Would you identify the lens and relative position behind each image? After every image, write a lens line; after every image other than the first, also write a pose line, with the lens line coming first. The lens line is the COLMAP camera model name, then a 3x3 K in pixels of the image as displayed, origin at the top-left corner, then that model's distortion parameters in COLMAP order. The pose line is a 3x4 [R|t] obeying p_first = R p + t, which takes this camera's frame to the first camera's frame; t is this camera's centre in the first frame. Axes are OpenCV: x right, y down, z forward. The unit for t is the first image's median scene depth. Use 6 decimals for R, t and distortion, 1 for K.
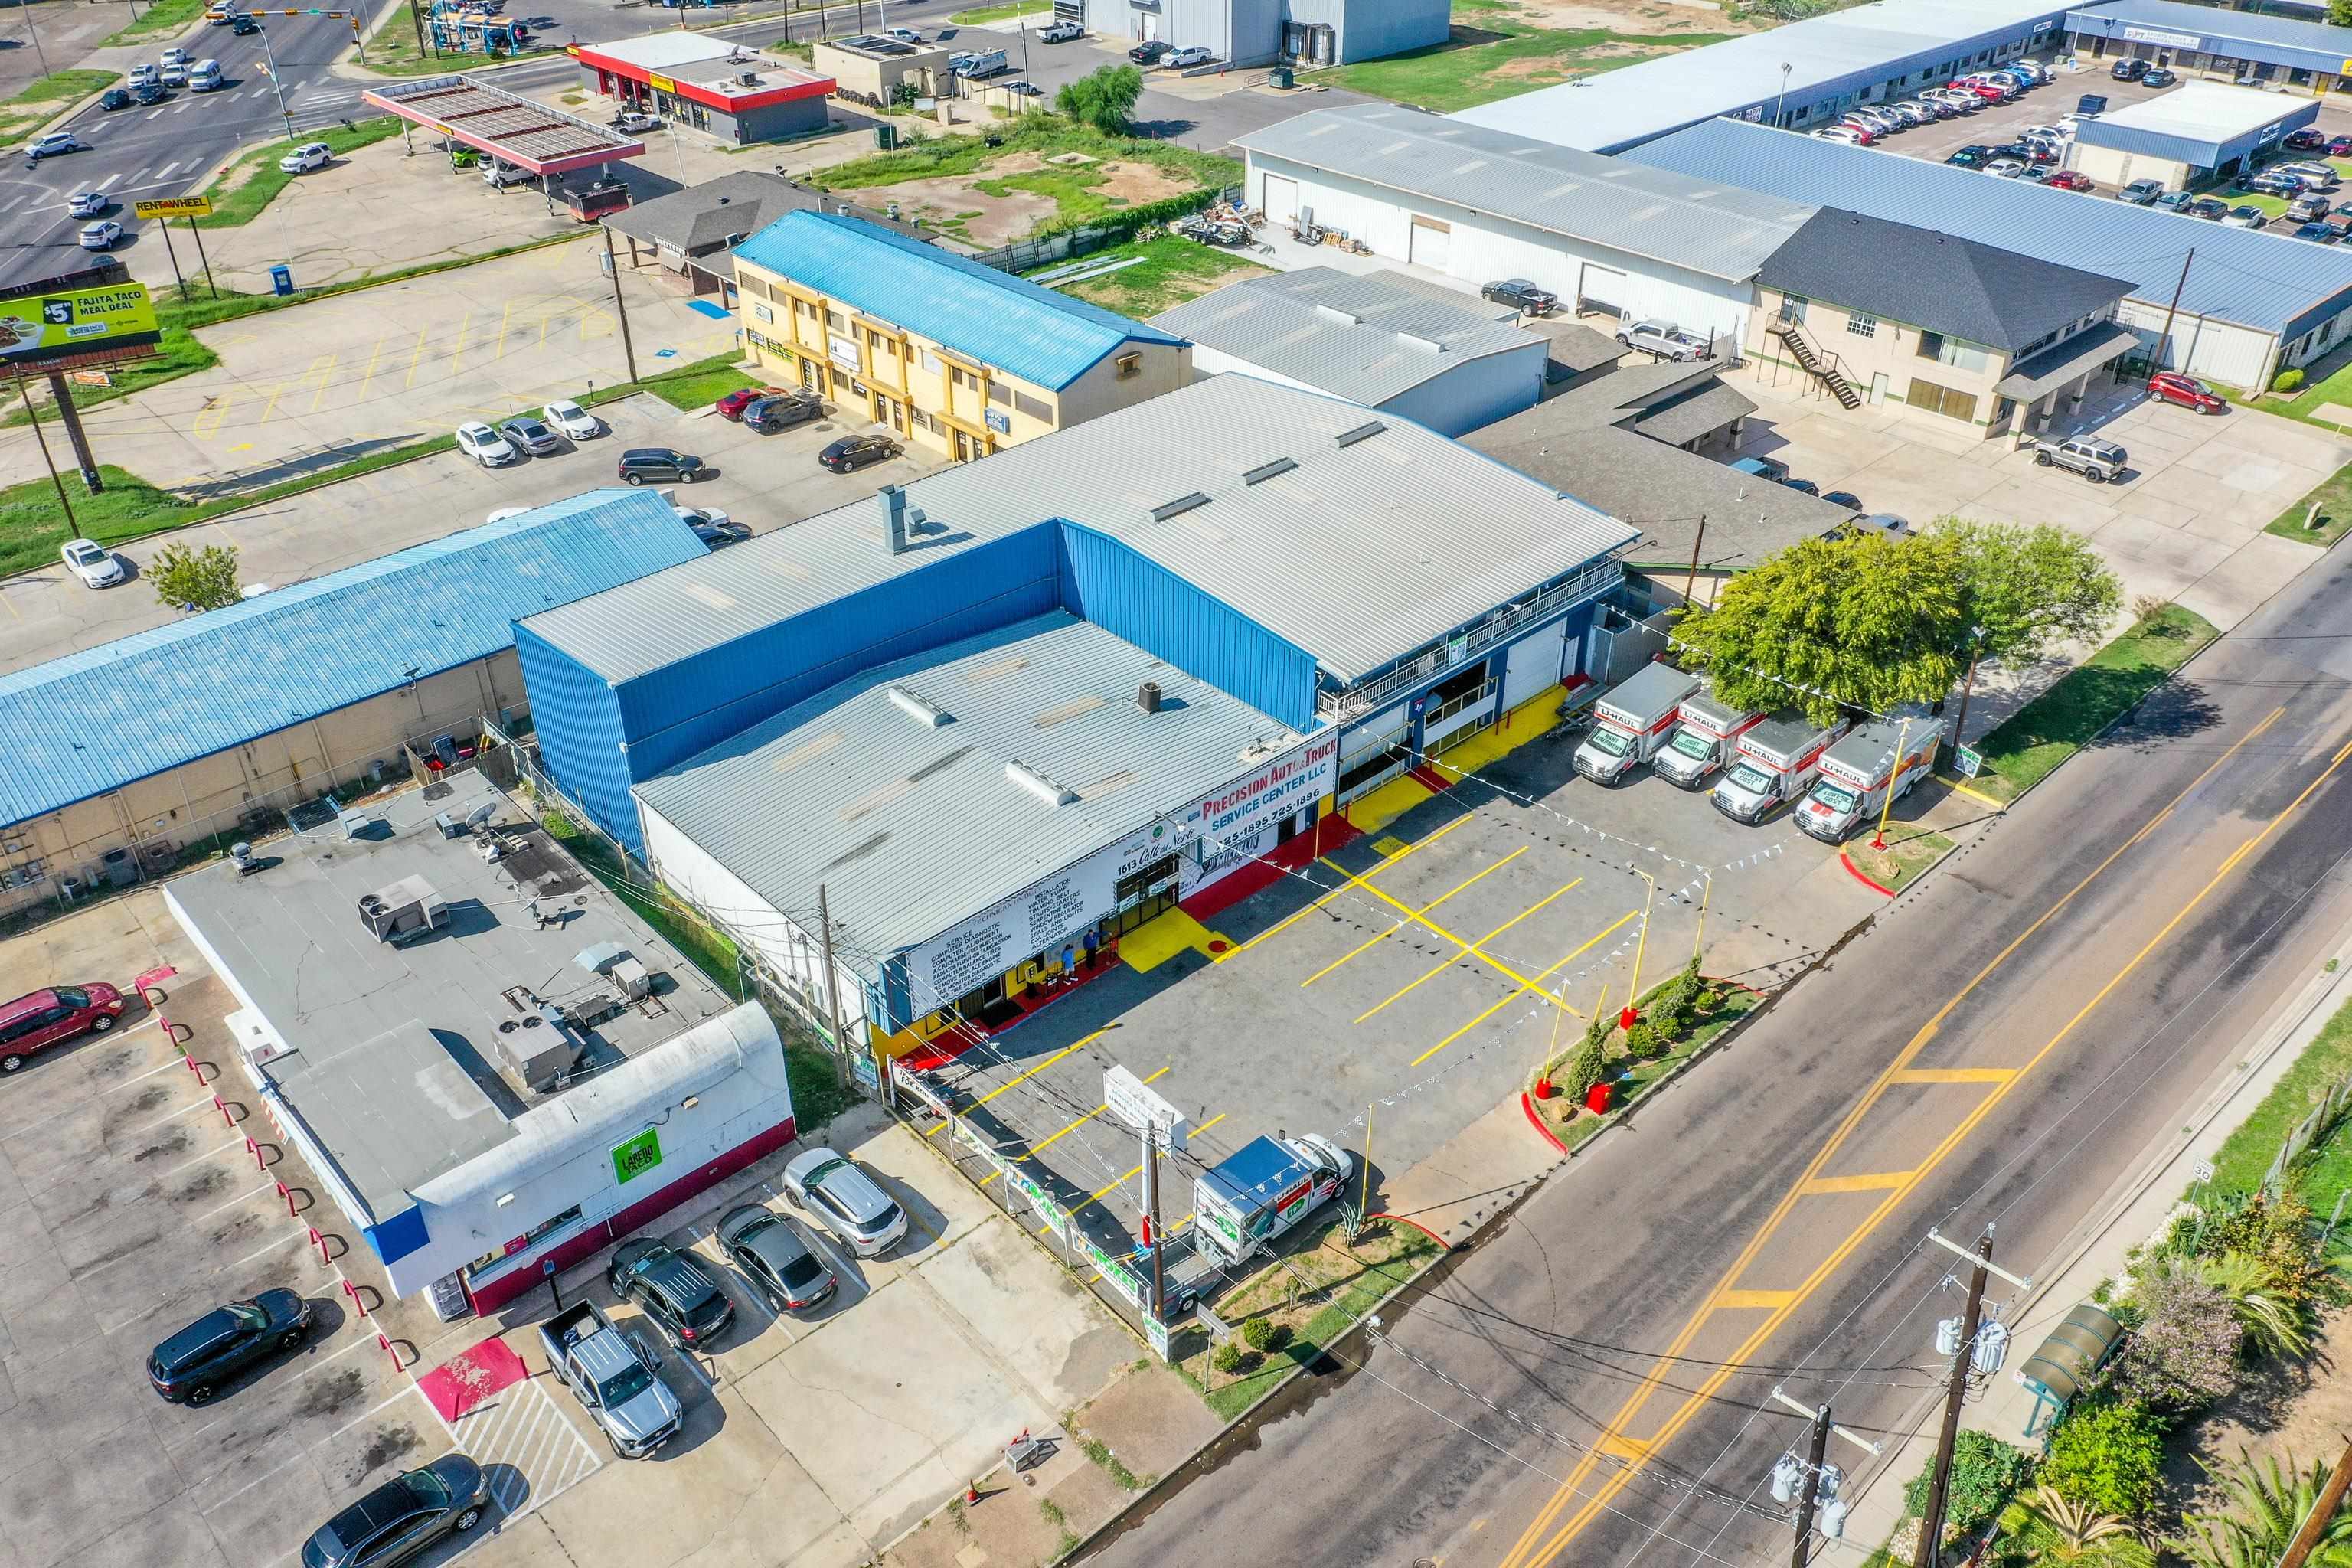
lens RADIAL K [[1842.4, 0, 1164.6], [0, 1842.4, 780.9], [0, 0, 1]] dist [-0.005756, -0.001691]
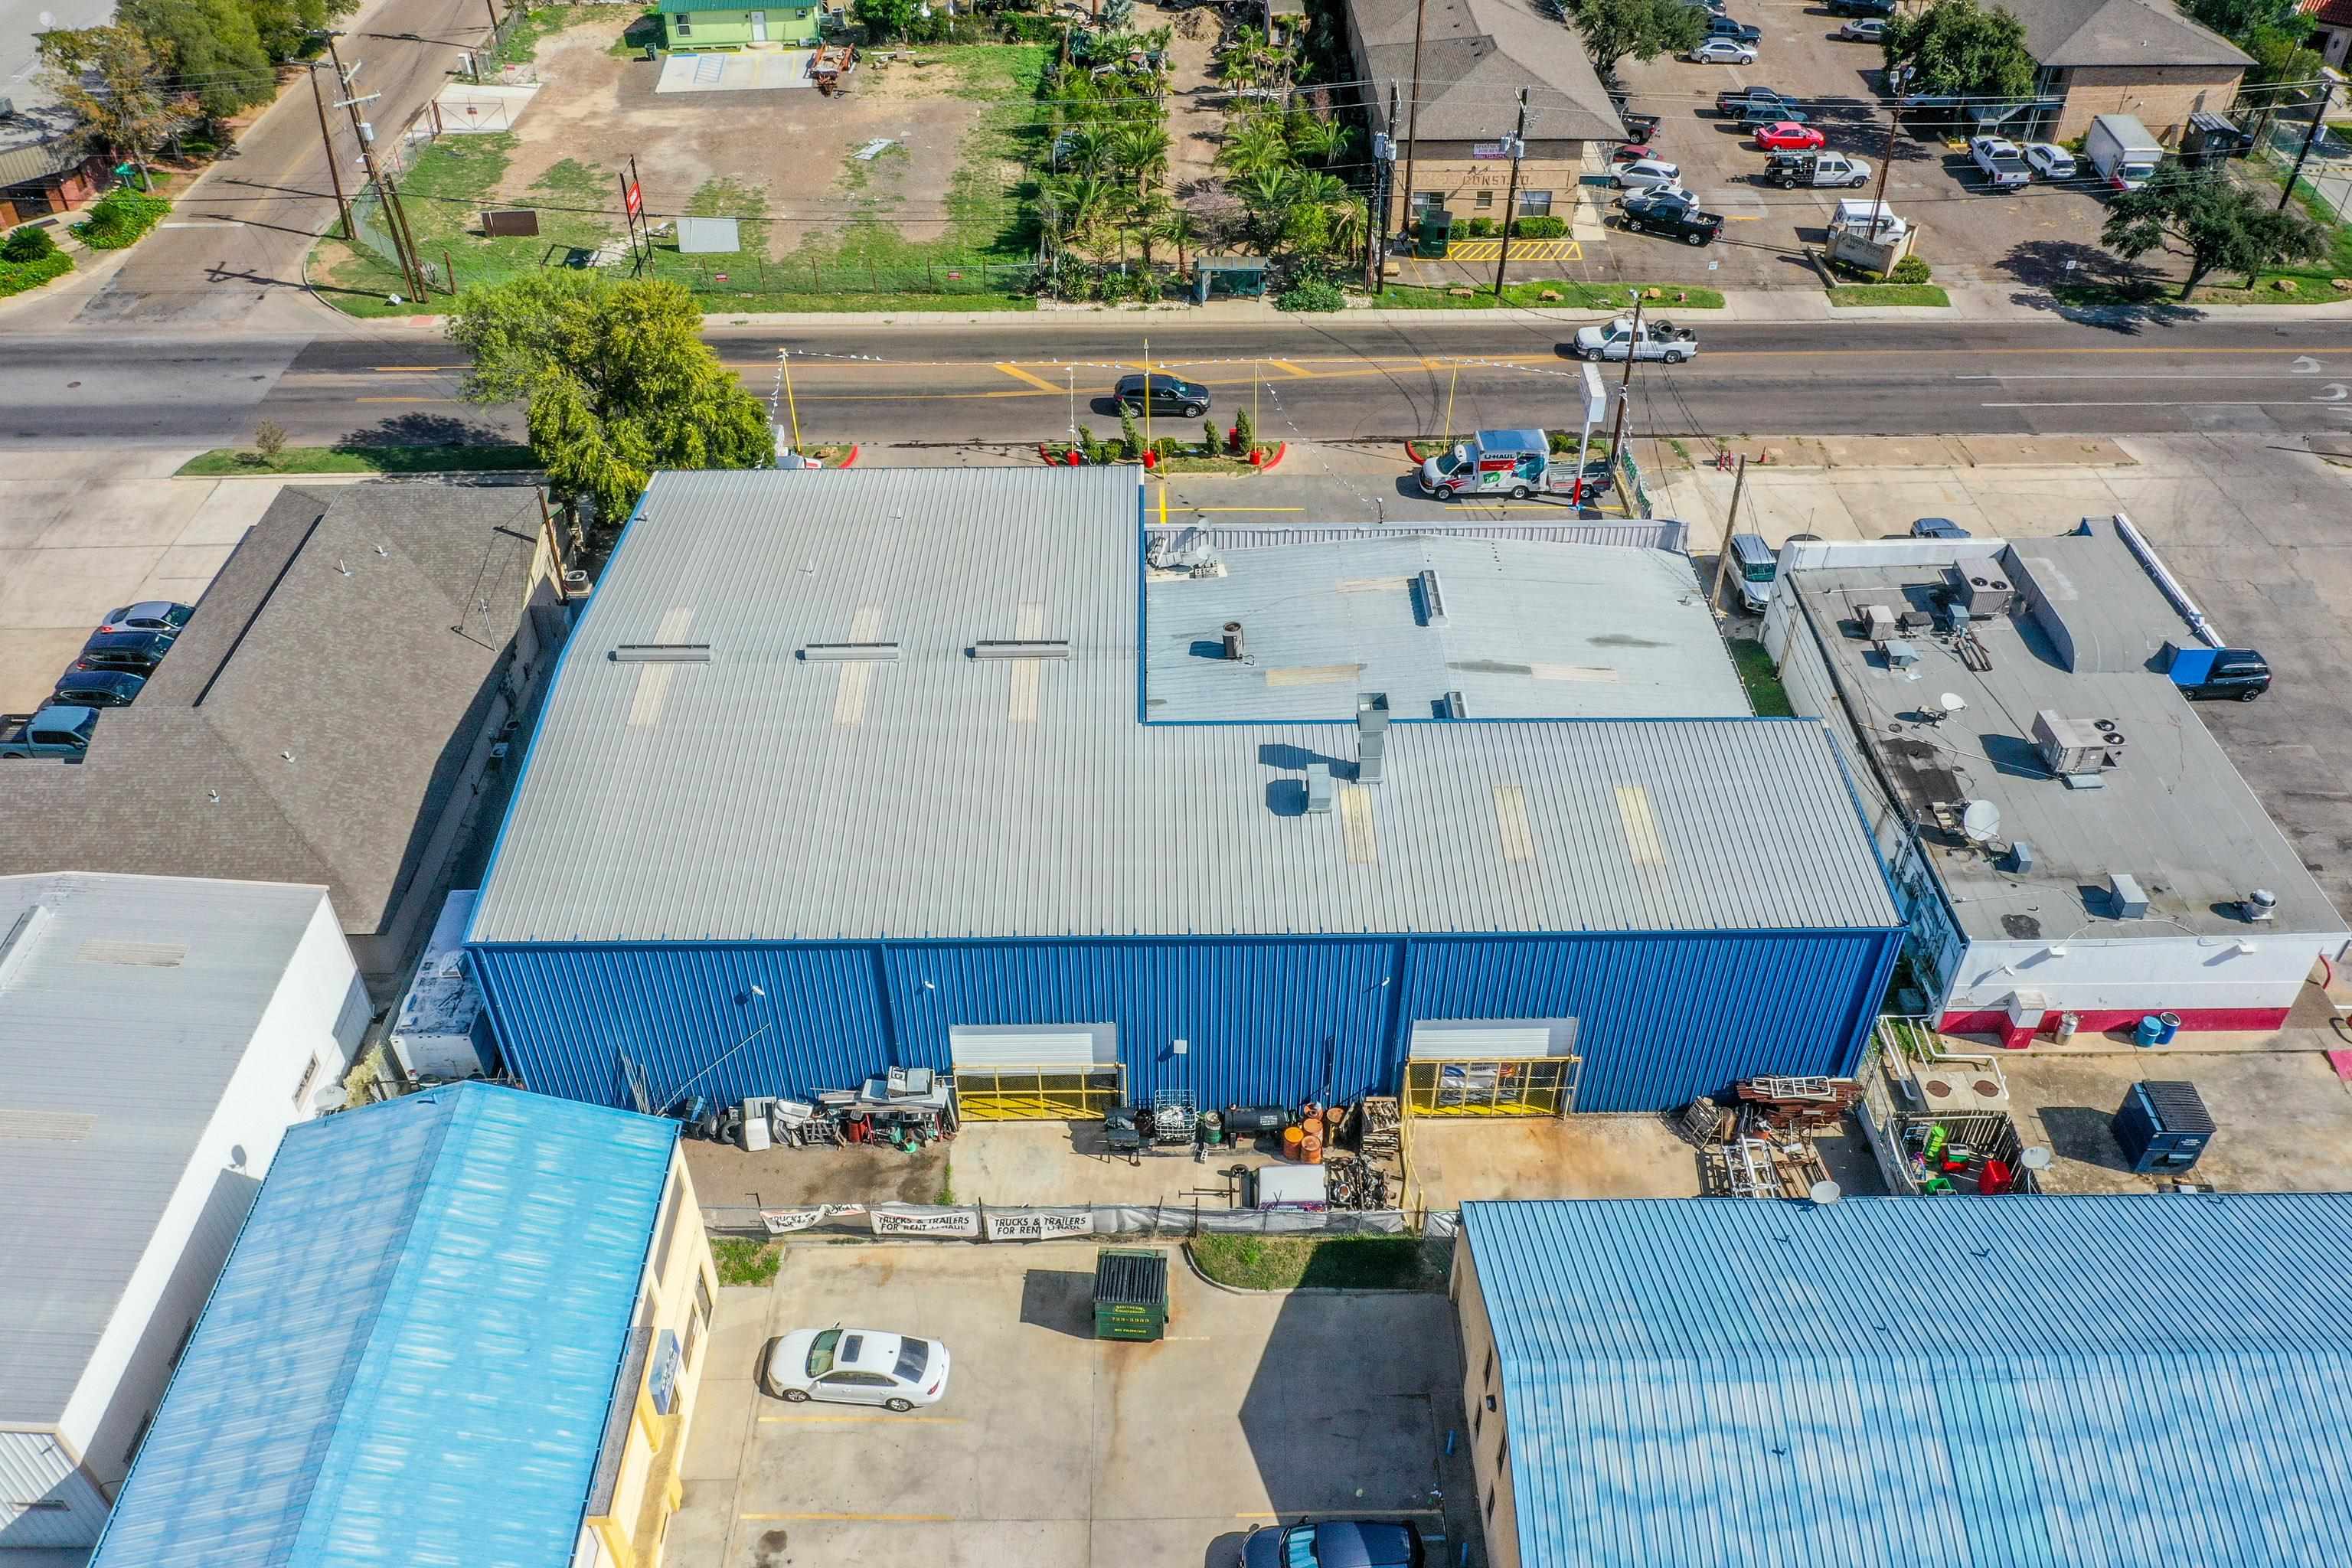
lens RADIAL K [[1842.4, 0, 1164.6], [0, 1842.4, 780.9], [0, 0, 1]] dist [-0.005756, -0.001691]
pose [[-0.742098, -0.420835, 0.521717, -0.335057], [0.378013, 0.380005, 0.844217, -0.550439], [-0.553531, 0.823707, -0.122920, 0.823736]]
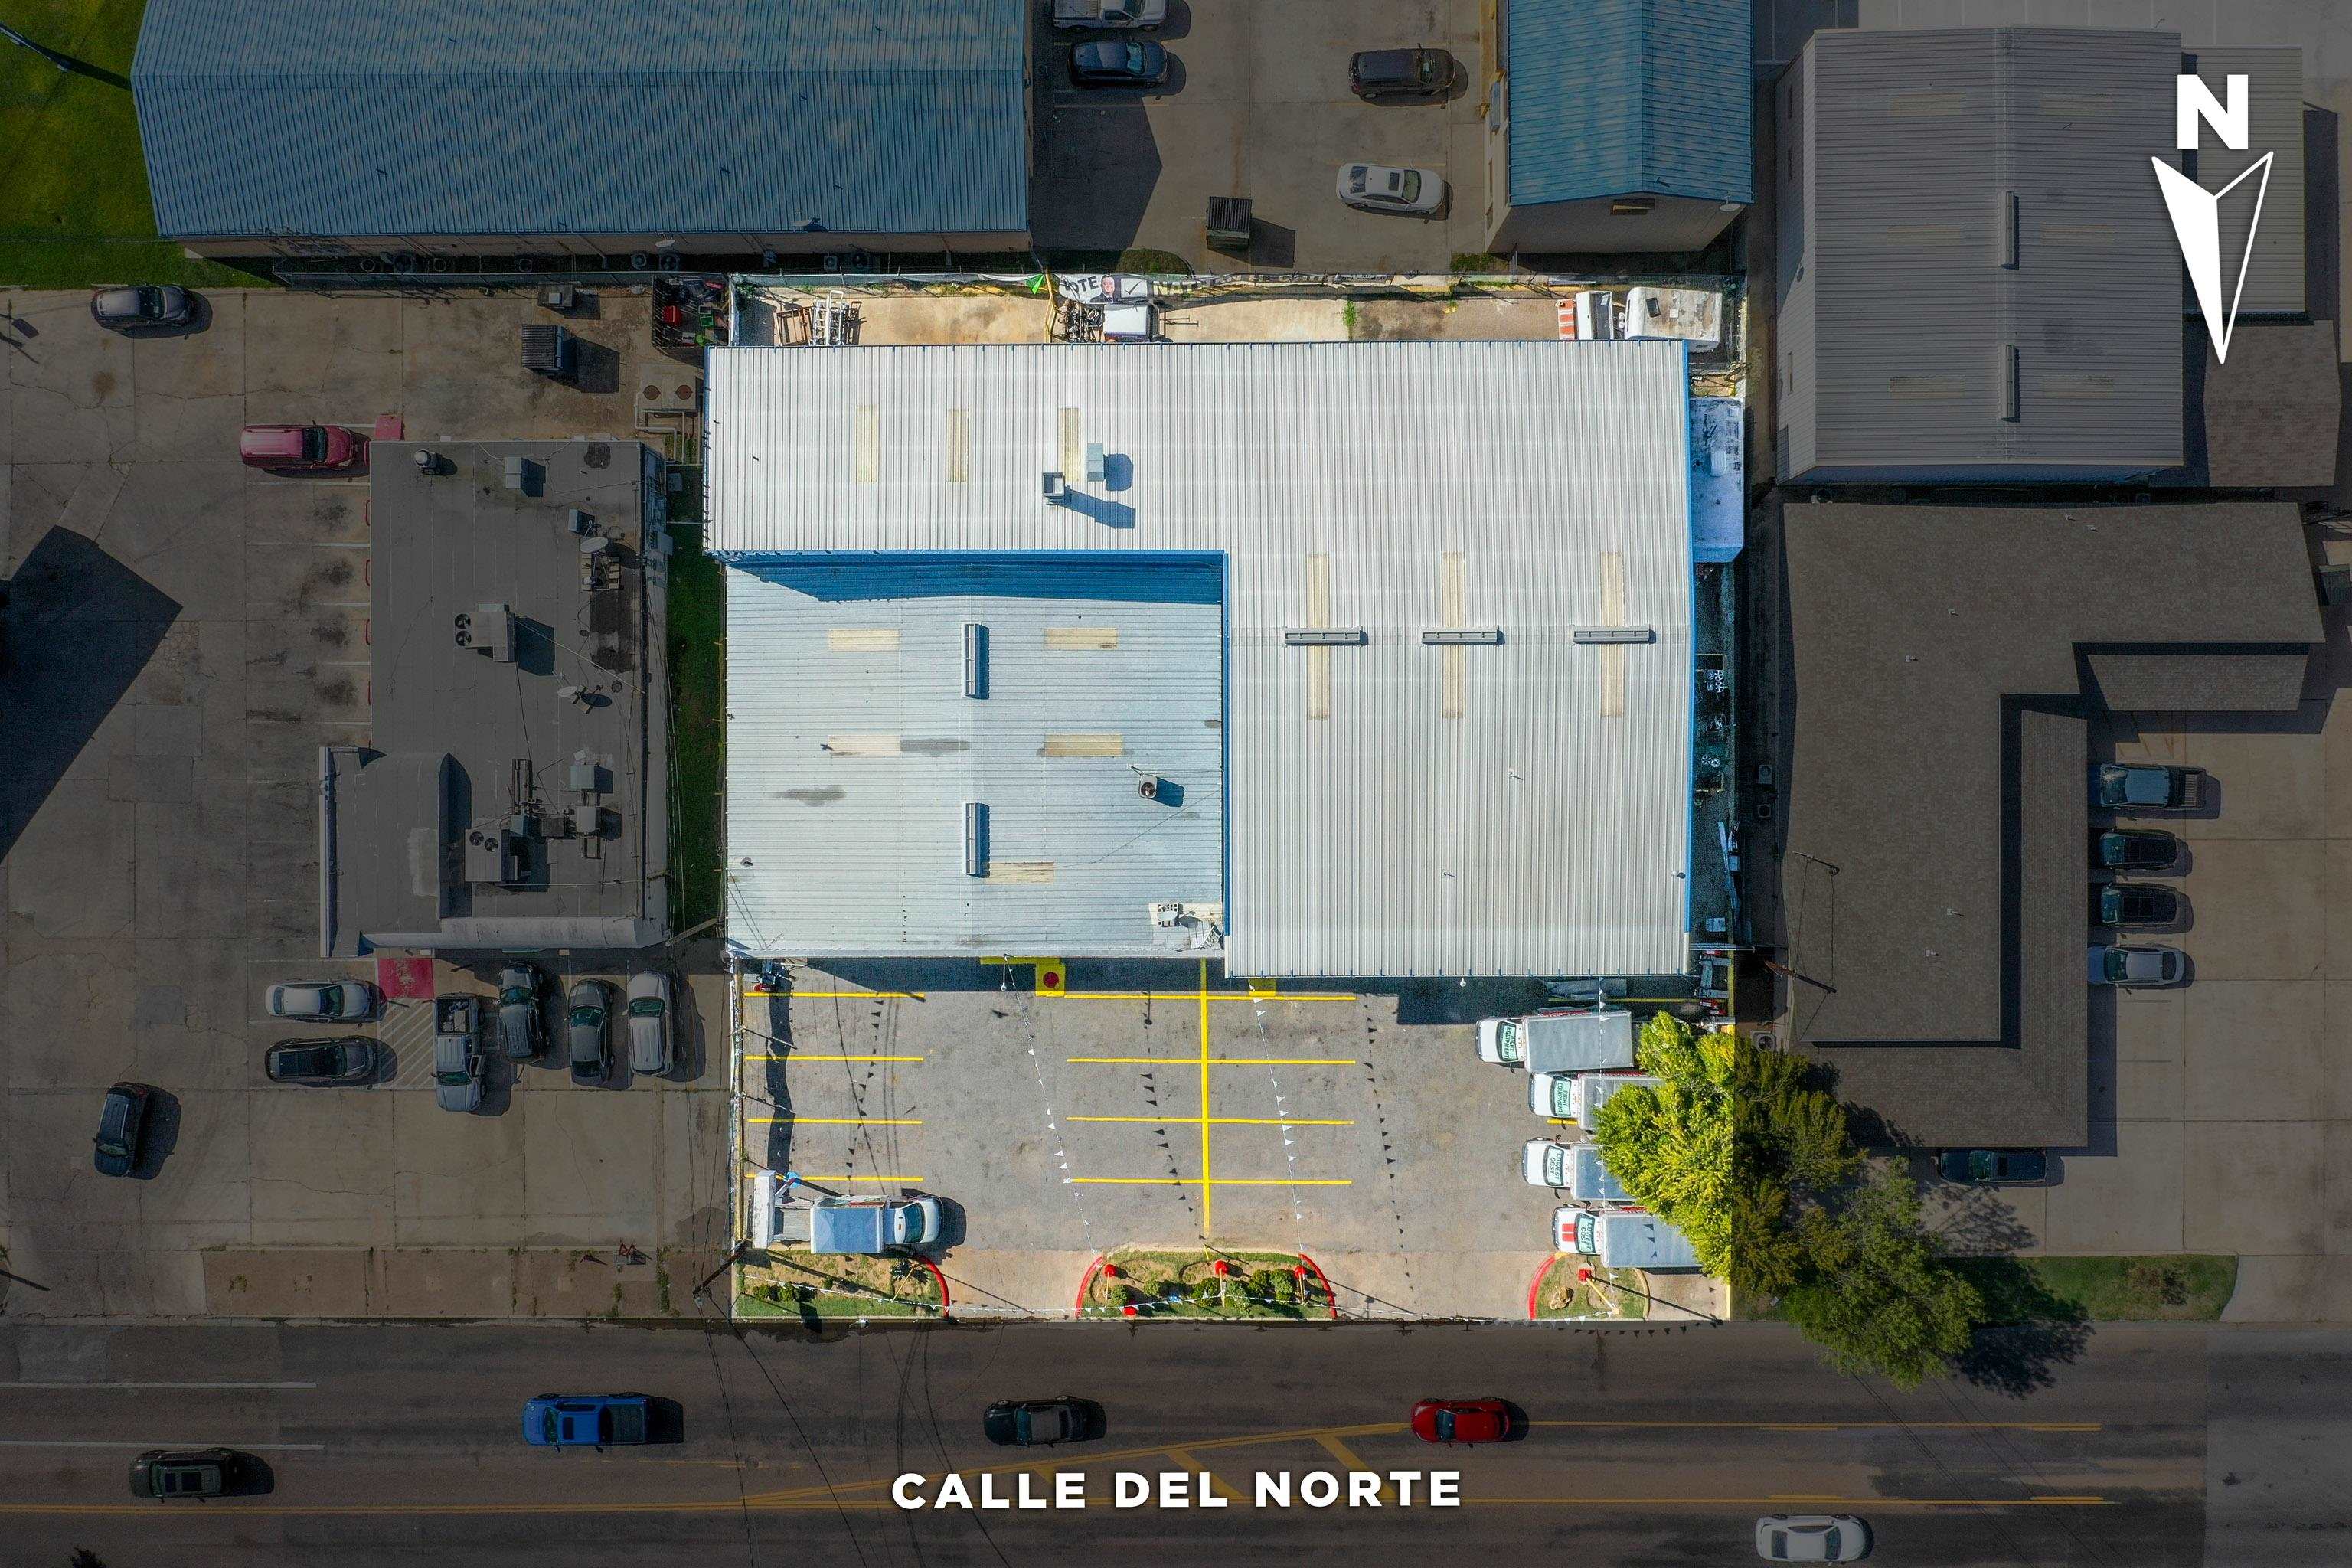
lens RADIAL K [[1842.4, 0, 1164.6], [0, 1842.4, 780.9], [0, 0, 1]] dist [-0.005756, -0.001691]
pose [[0.739469, 0.673180, -0.003786, 0.000395], [-0.363098, 0.403576, 0.839813, -0.649865], [0.566874, -0.619641, 0.542862, 0.302422]]
